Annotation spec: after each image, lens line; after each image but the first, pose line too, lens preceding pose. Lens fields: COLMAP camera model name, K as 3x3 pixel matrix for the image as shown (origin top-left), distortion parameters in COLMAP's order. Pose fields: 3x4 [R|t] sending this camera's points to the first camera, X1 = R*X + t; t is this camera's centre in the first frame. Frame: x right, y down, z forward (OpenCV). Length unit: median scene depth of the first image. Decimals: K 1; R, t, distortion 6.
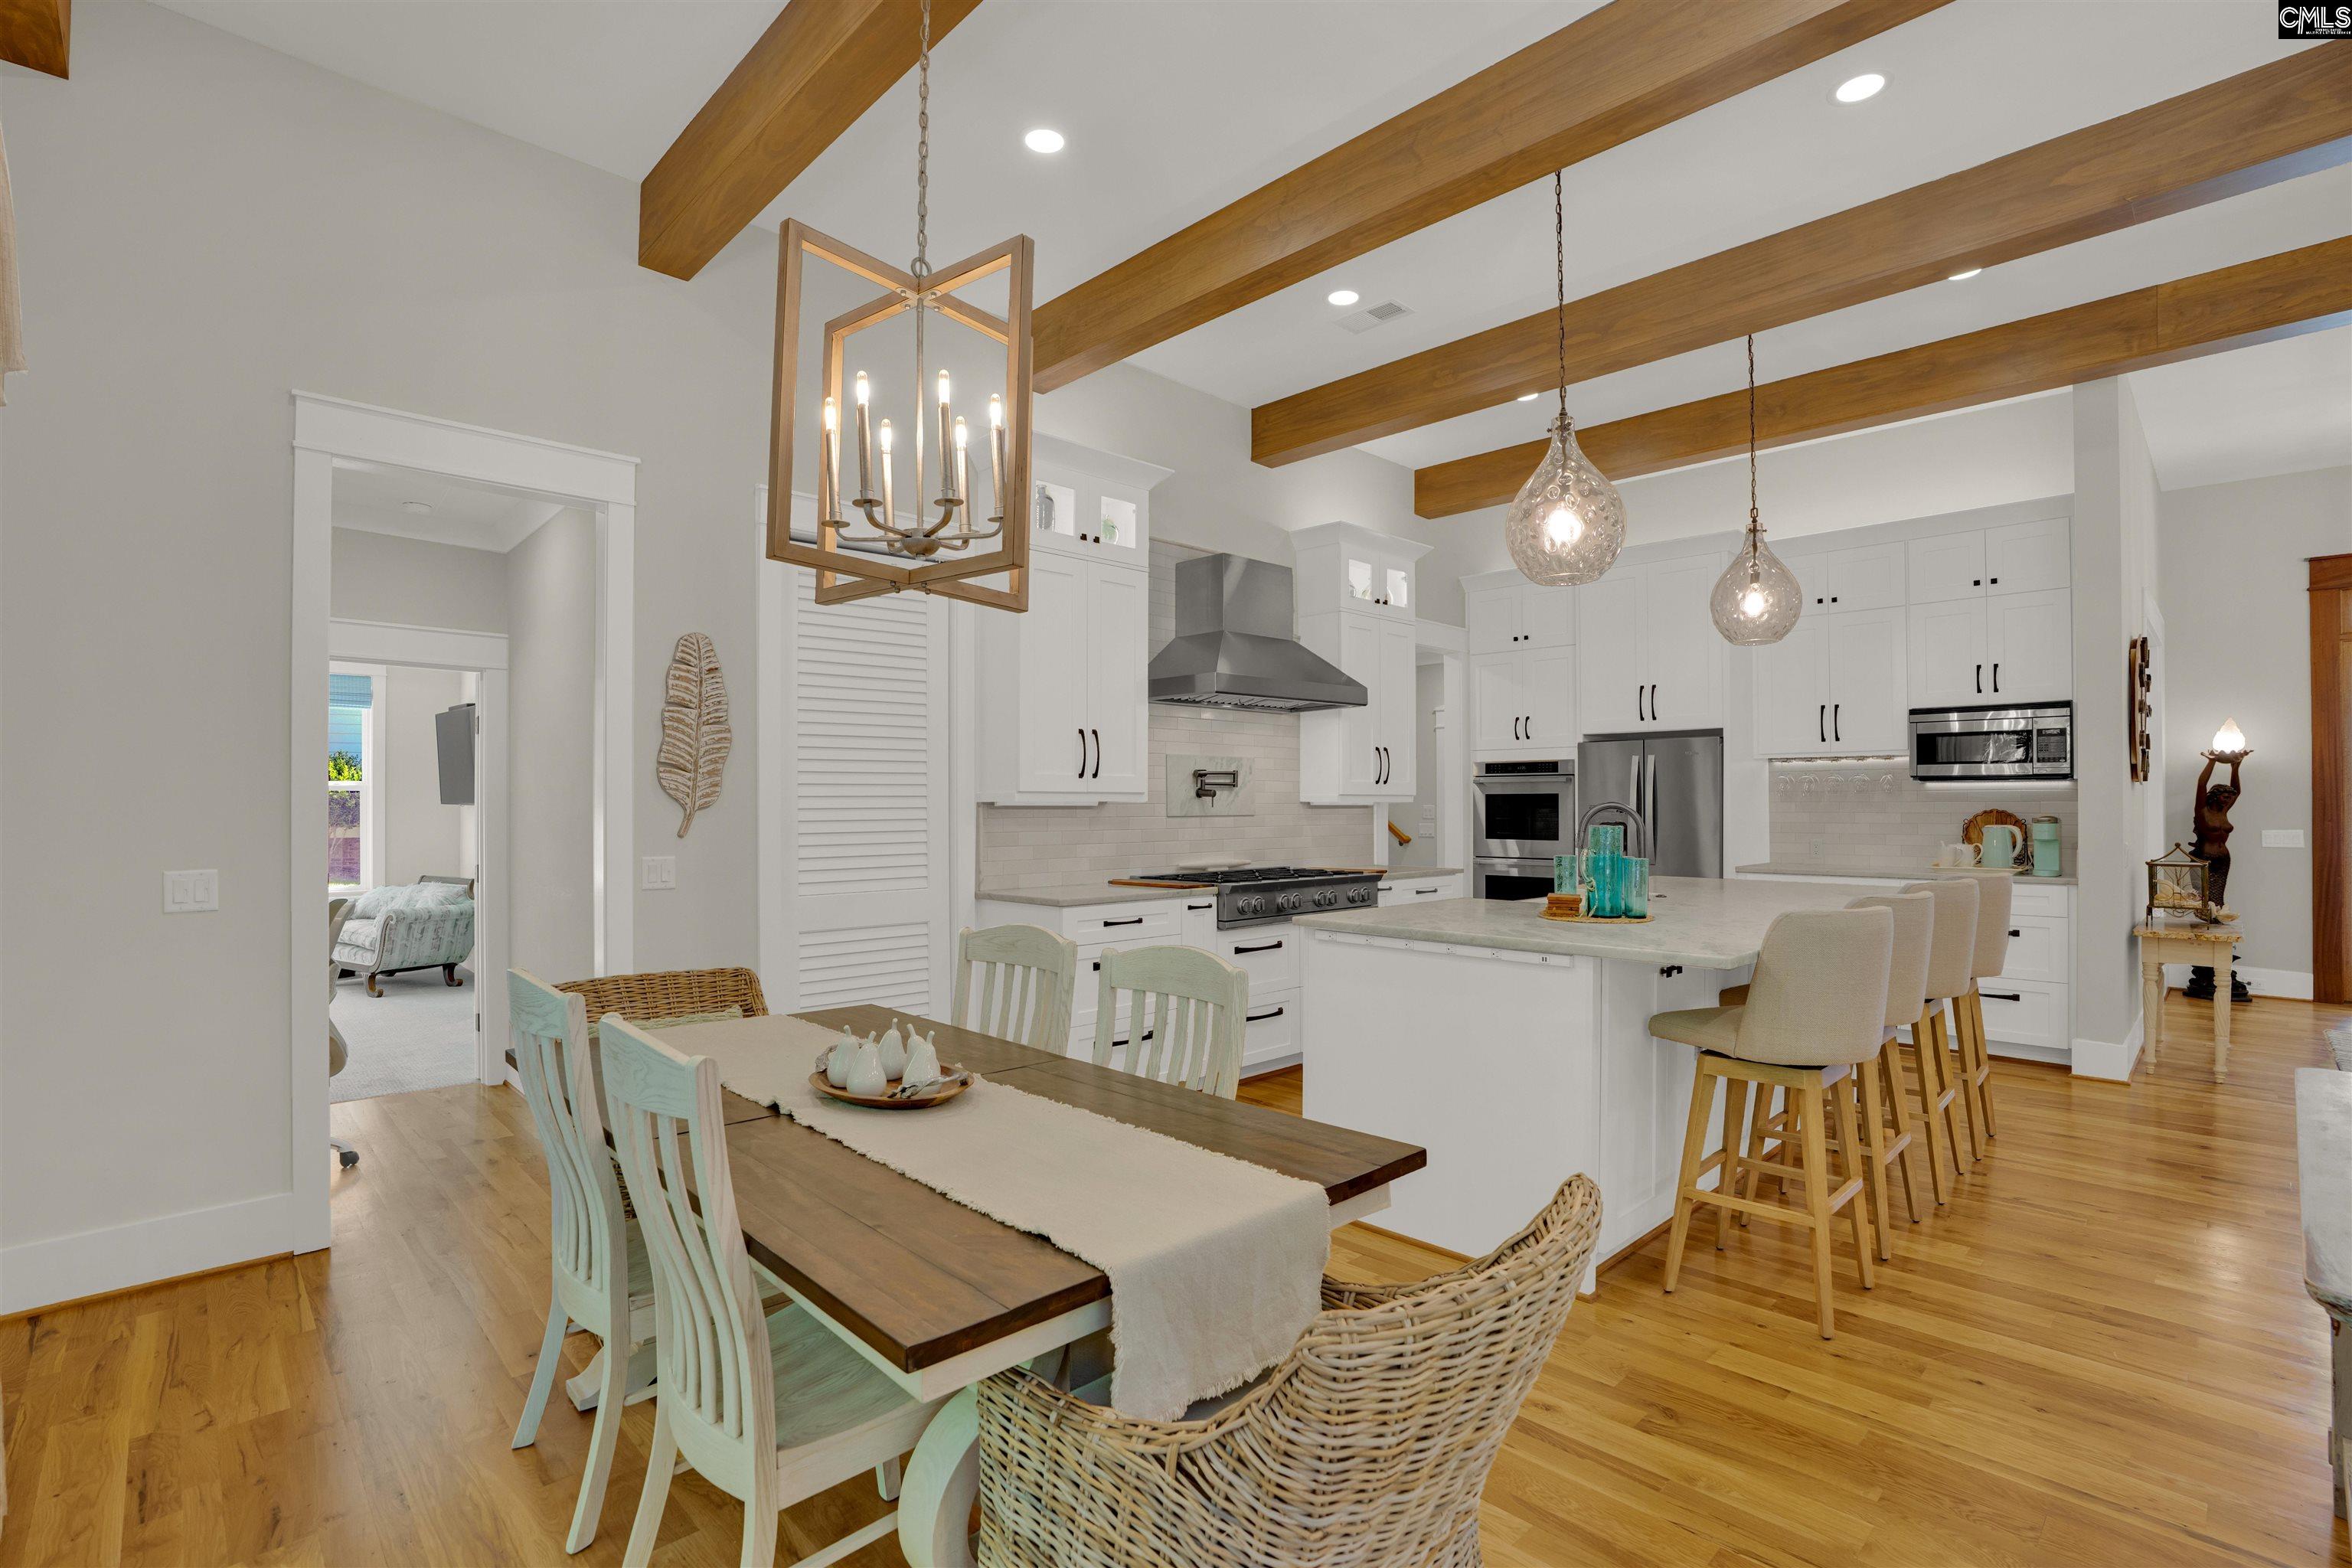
lens RADIAL K [[1096.4, 0, 1180.7], [0, 1096.4, 792.3], [0, 0, 1]] dist [-0.059532, 0.022446]
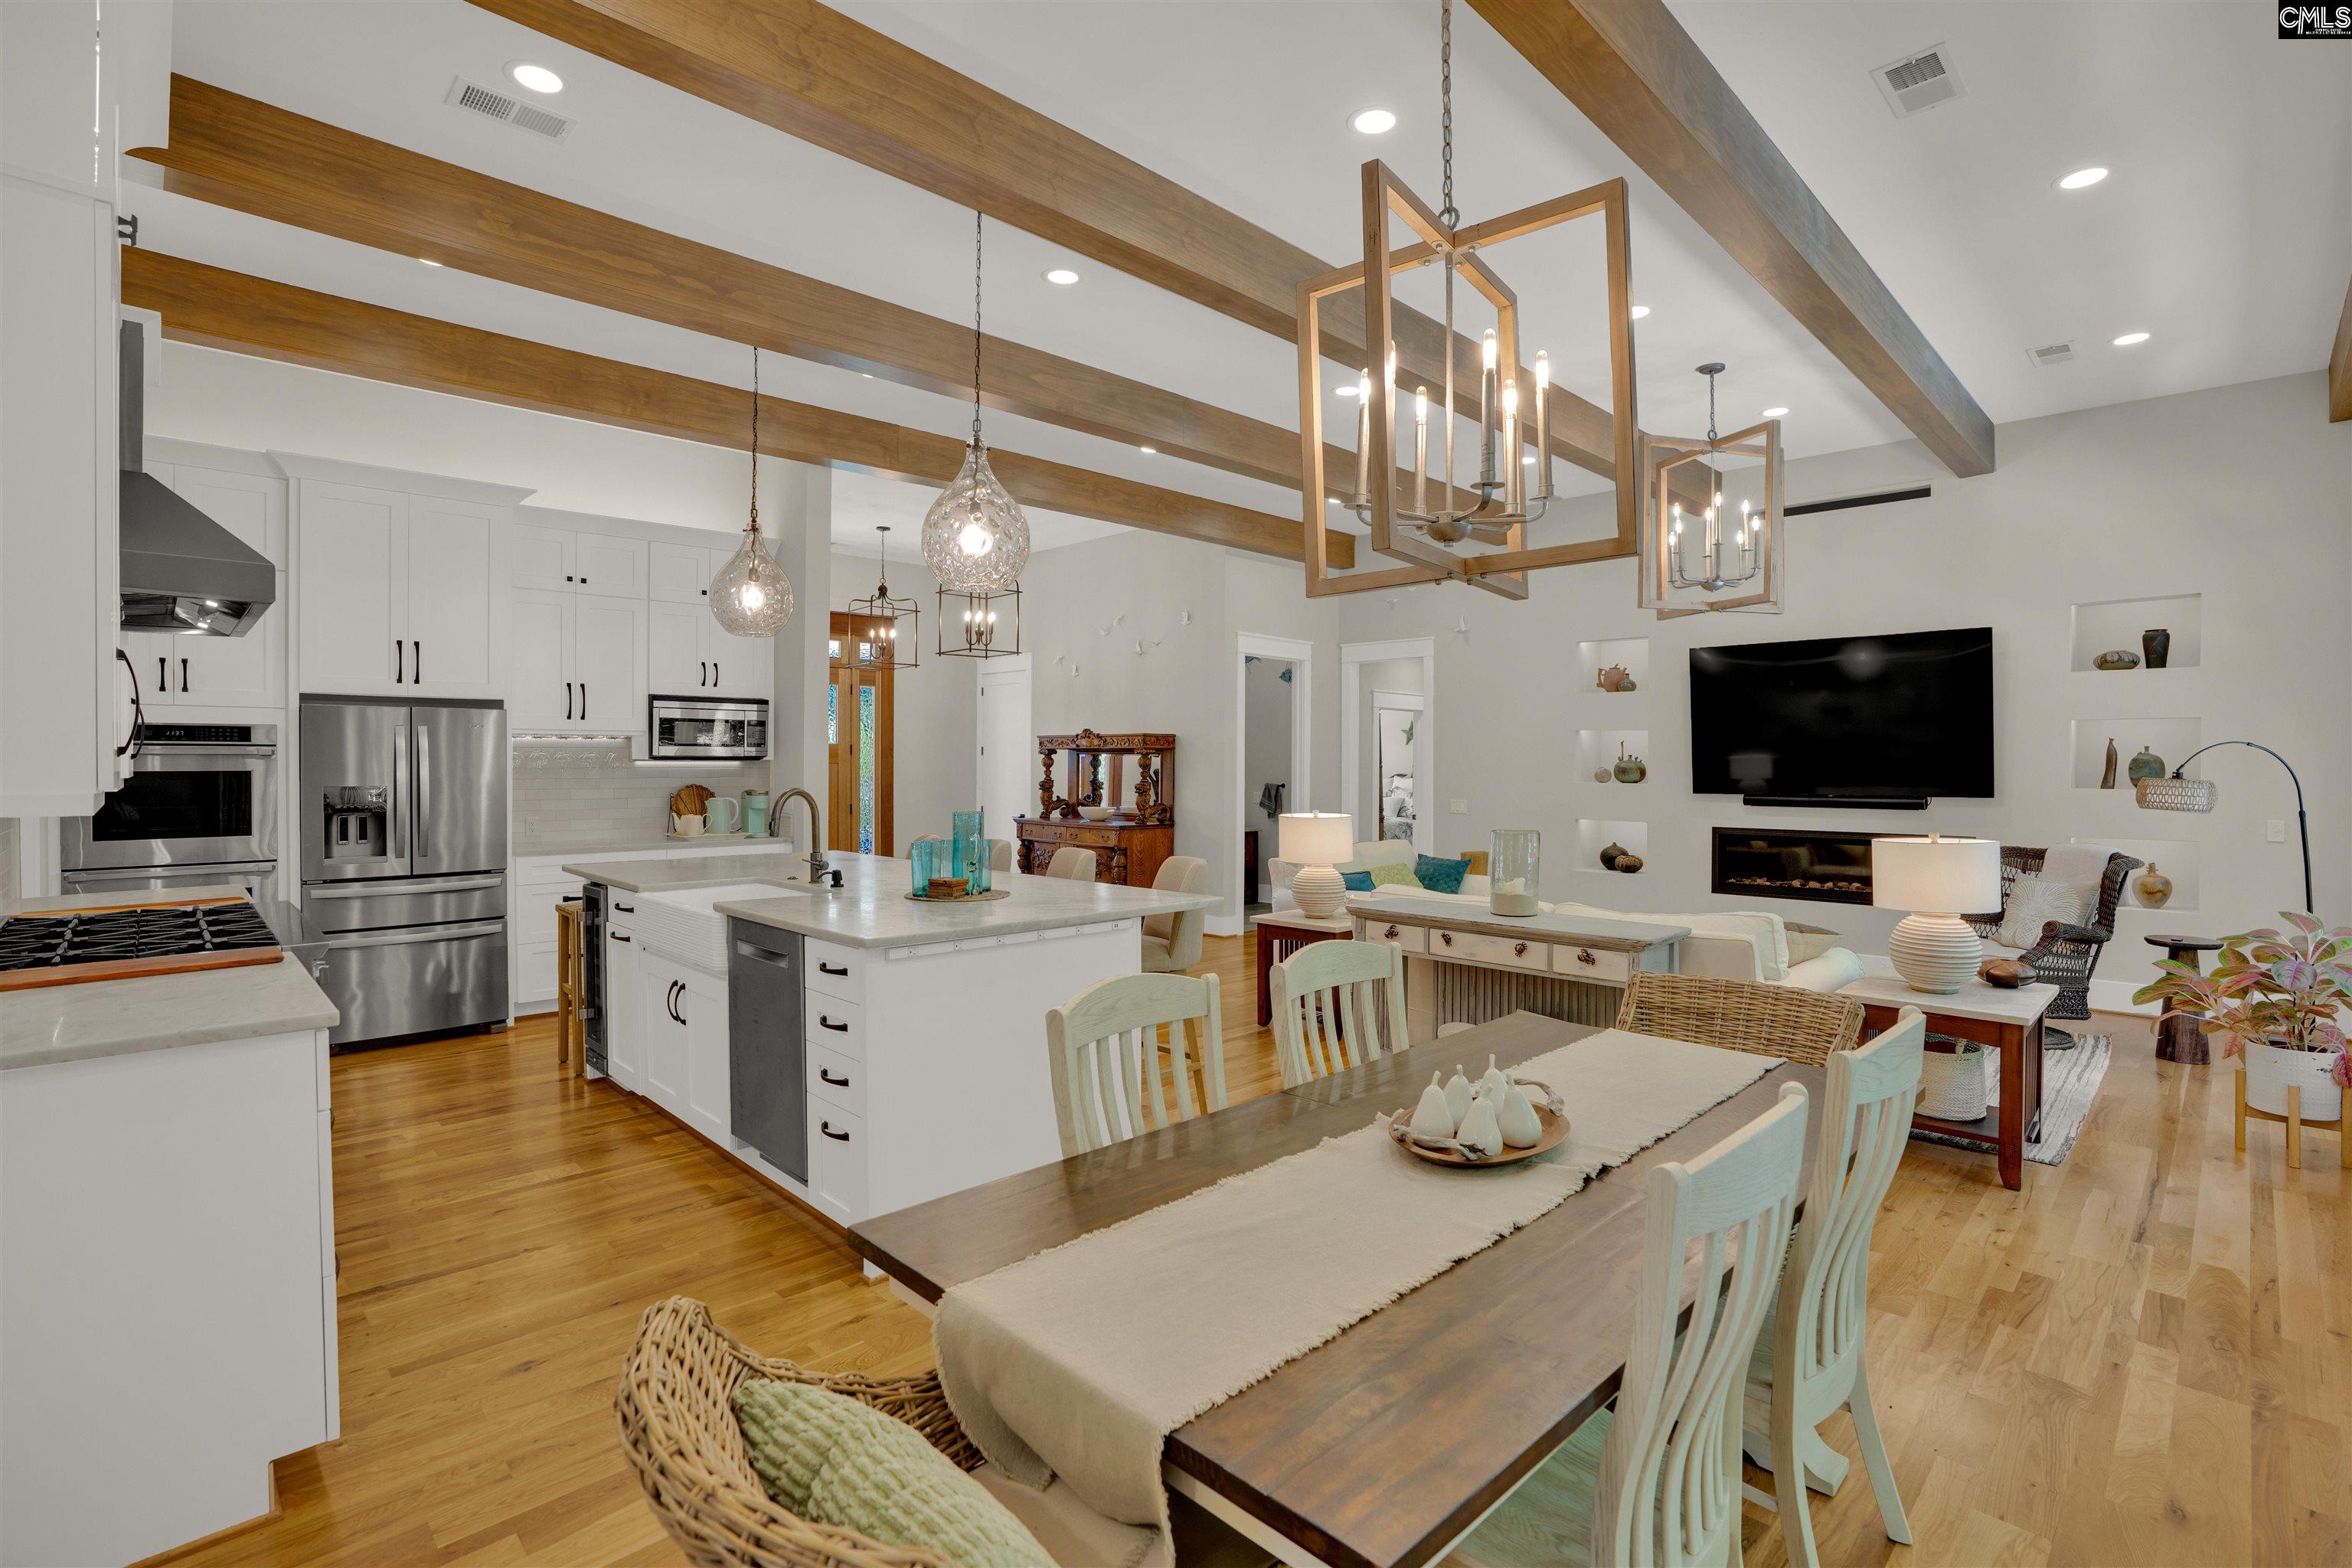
lens RADIAL K [[1051.9, 0, 1192.3], [0, 1051.9, 775.3], [0, 0, 1]] dist [-0.046870, 0.000349]
pose [[0.021506, -0.009291, 0.999726, -0.403080], [-0.012662, 0.999874, 0.009565, -0.013071], [-0.999689, -0.012864, 0.021385, 0.447972]]
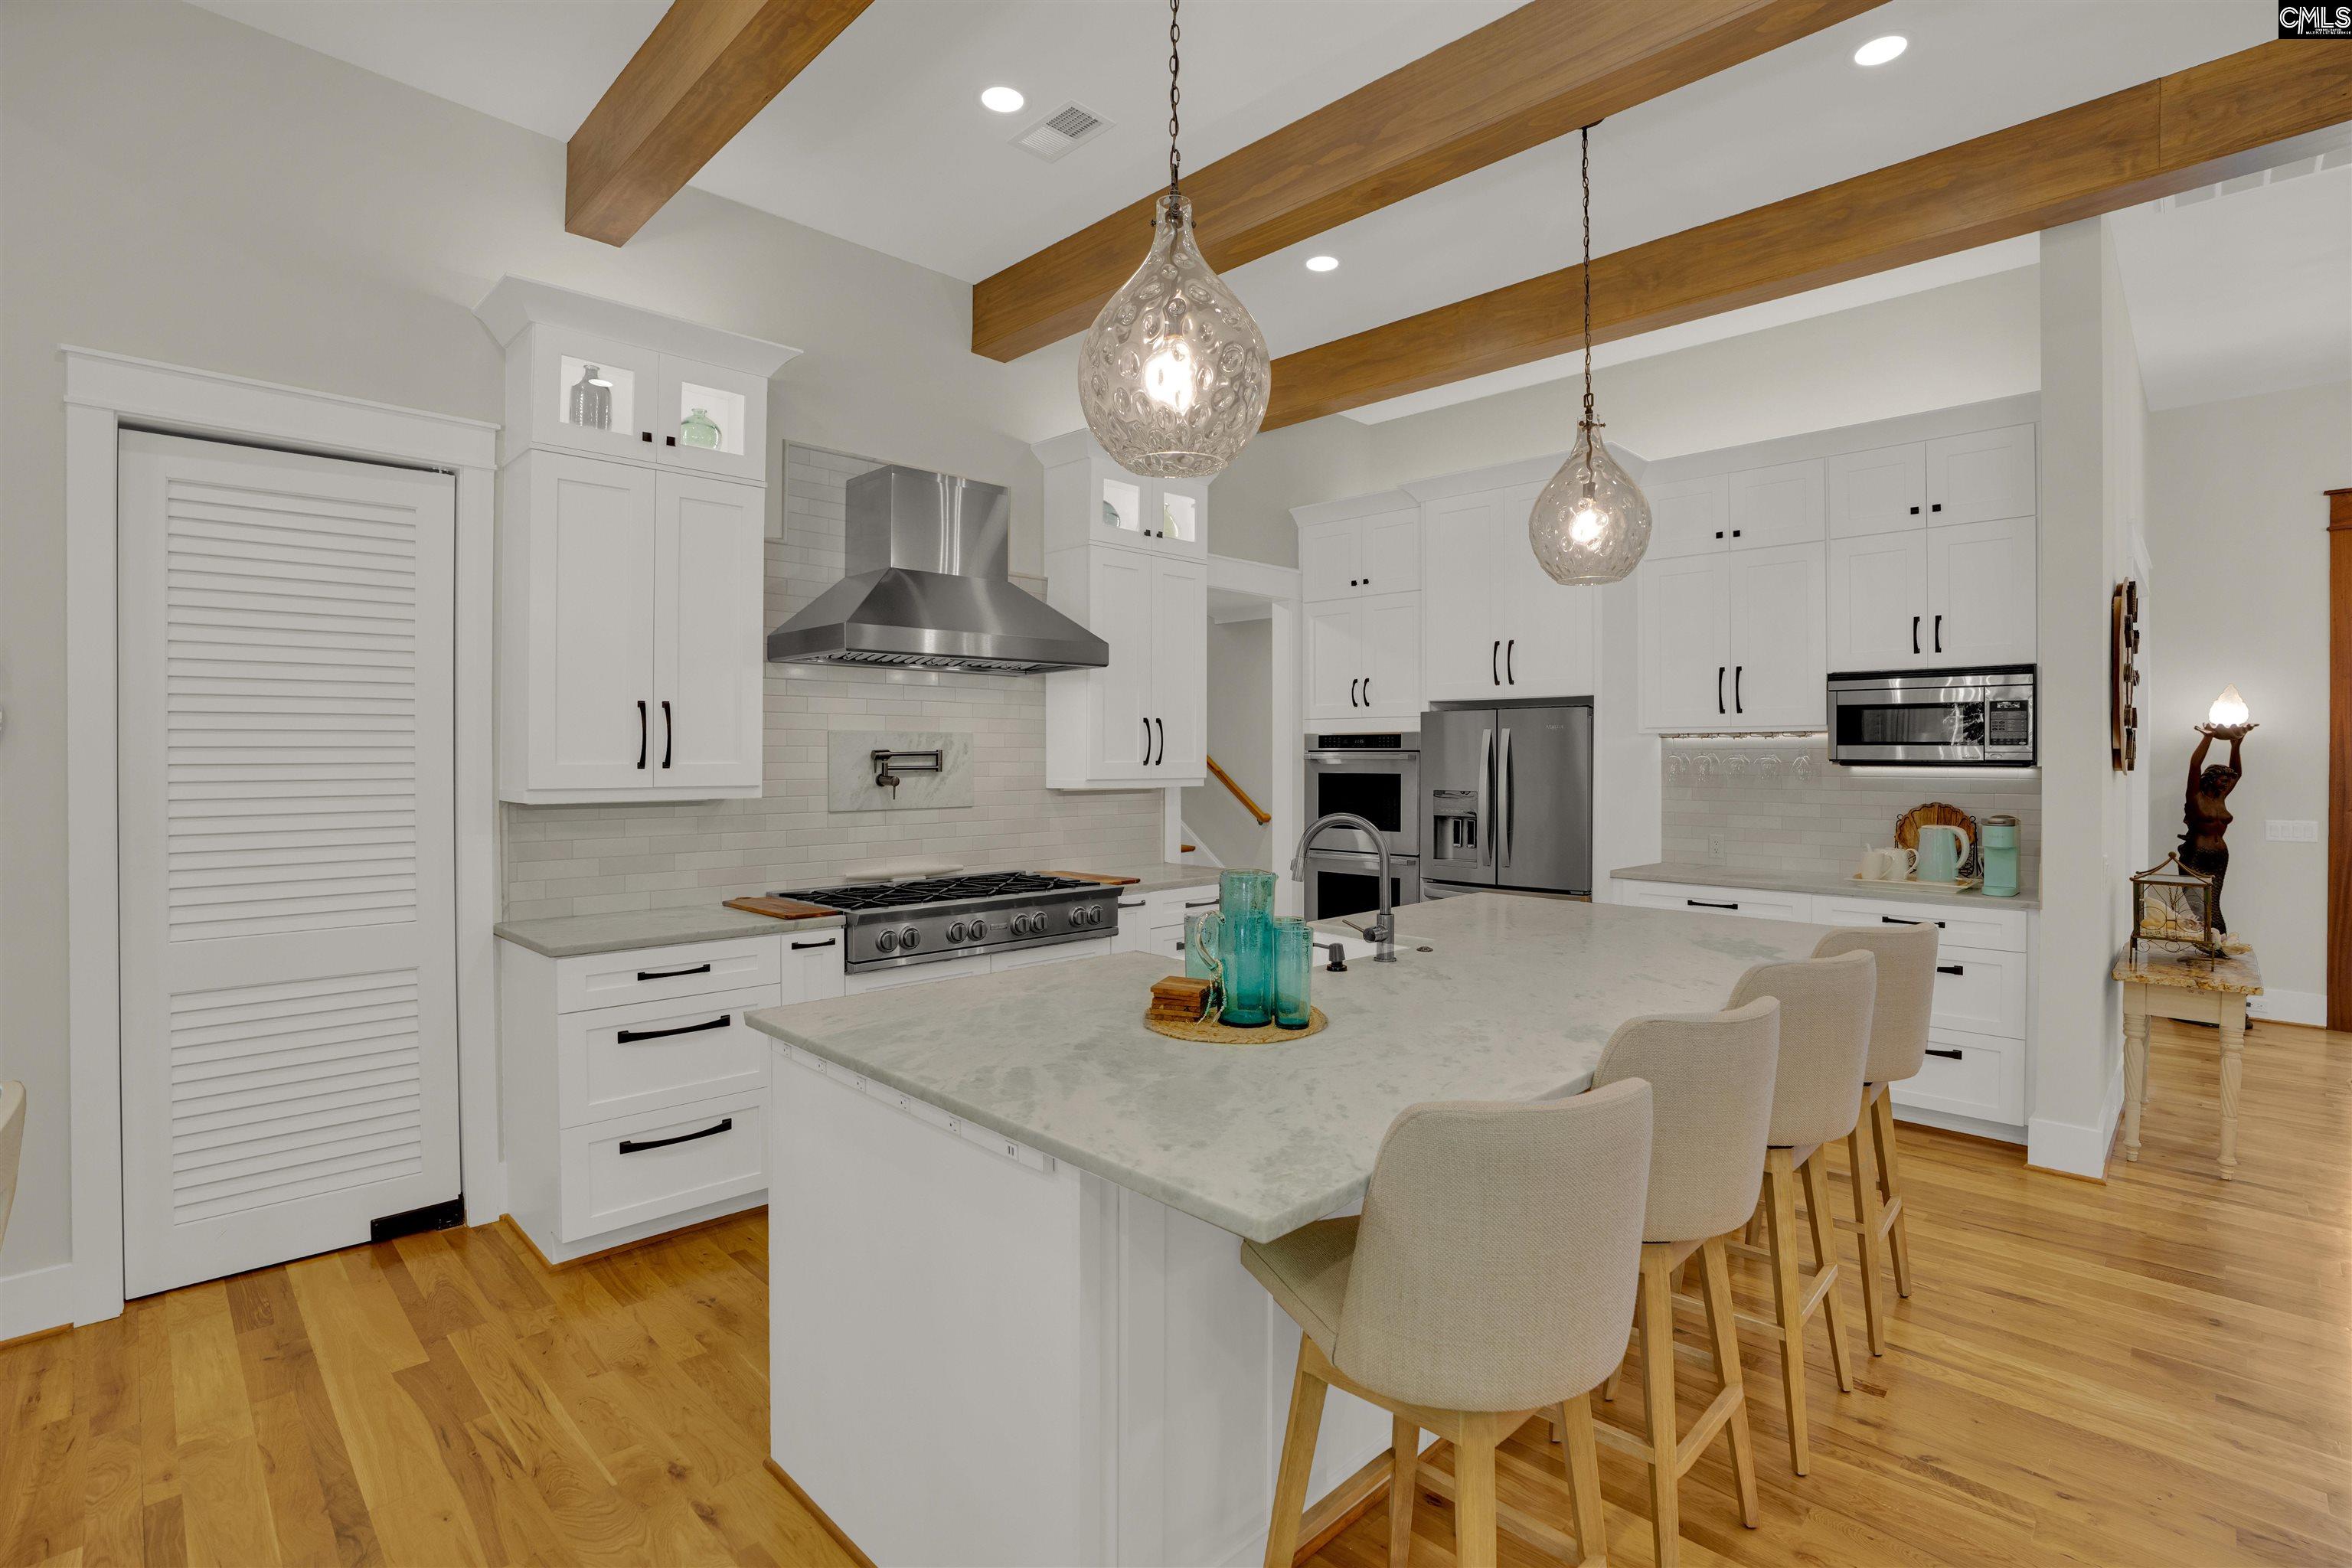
lens RADIAL K [[1098.0, 0, 1144.0], [0, 1098.0, 754.3], [0, 0, 1]] dist [-0.061659, 0.020894]
pose [[0.999968, 0.005432, -0.005852, 0.202307], [-0.005383, 0.999951, 0.008261, -0.024397], [0.005896, -0.008230, 0.999949, 0.232768]]
